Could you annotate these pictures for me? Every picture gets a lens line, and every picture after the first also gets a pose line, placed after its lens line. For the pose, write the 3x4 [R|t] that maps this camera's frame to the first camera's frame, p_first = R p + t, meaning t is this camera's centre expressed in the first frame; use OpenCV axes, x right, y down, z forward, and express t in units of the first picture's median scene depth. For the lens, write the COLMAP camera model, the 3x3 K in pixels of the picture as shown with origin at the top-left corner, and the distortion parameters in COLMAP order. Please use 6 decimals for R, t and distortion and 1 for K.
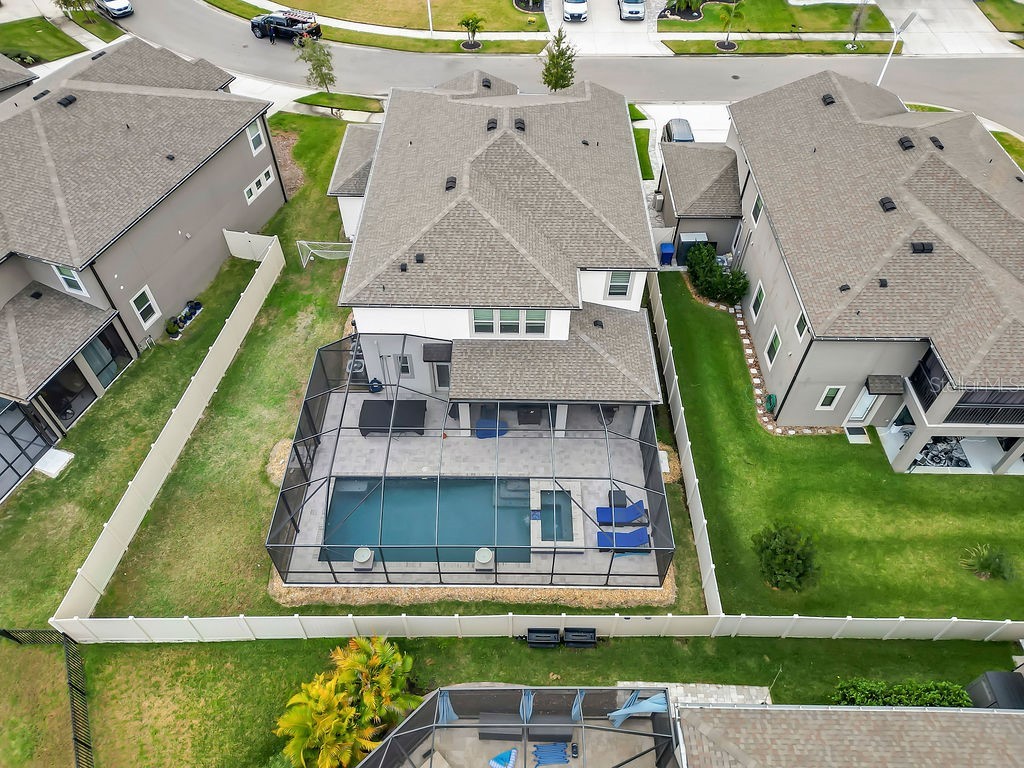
lens RADIAL K [[718.7, 0, 510.5], [0, 718.7, 384.1], [0, 0, 1]] dist [0.059246, -0.045946]
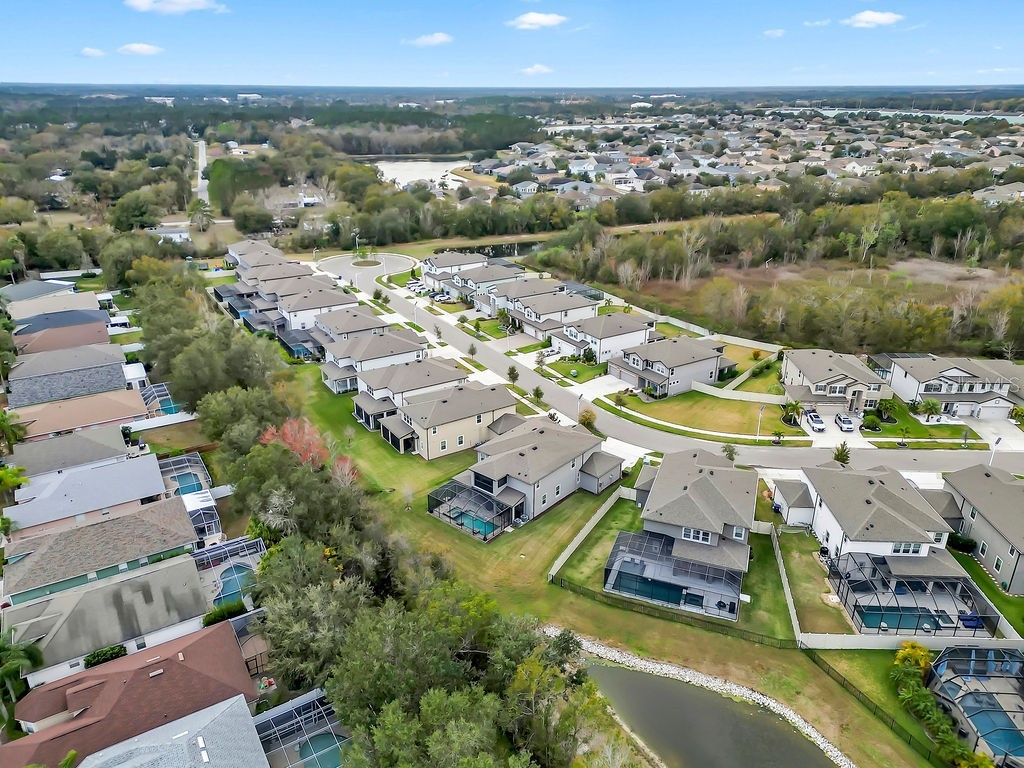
lens RADIAL K [[718.7, 0, 512.9], [0, 718.7, 378.7], [0, 0, 1]] dist [0.059246, -0.045946]
pose [[0.999487, 0.003325, -0.031863, -1.379368], [-0.017222, 0.894427, -0.446882, 0.590606], [0.027013, 0.447201, 0.894025, -1.805501]]
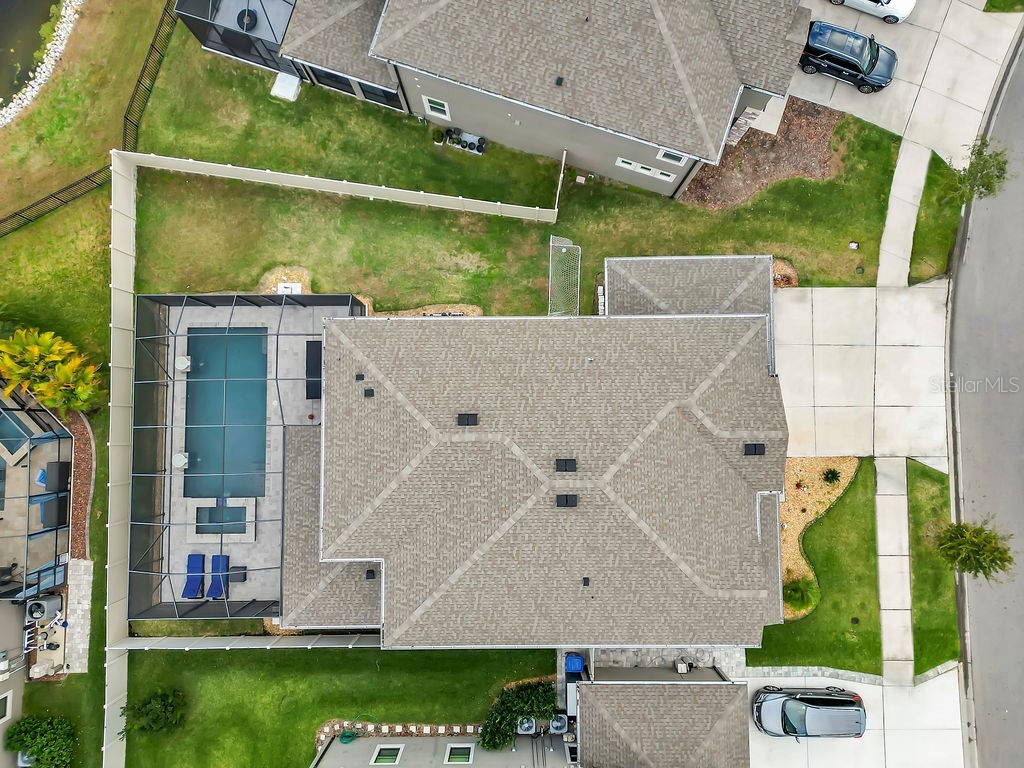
lens RADIAL K [[718.7, 0, 514.5], [0, 718.7, 383.6], [0, 0, 1]] dist [0.059246, -0.045946]
pose [[0.014464, 0.997609, -0.067581, -0.065606], [-0.746533, 0.055738, 0.663010, -0.883362], [0.665191, 0.040861, 0.745554, 0.383243]]
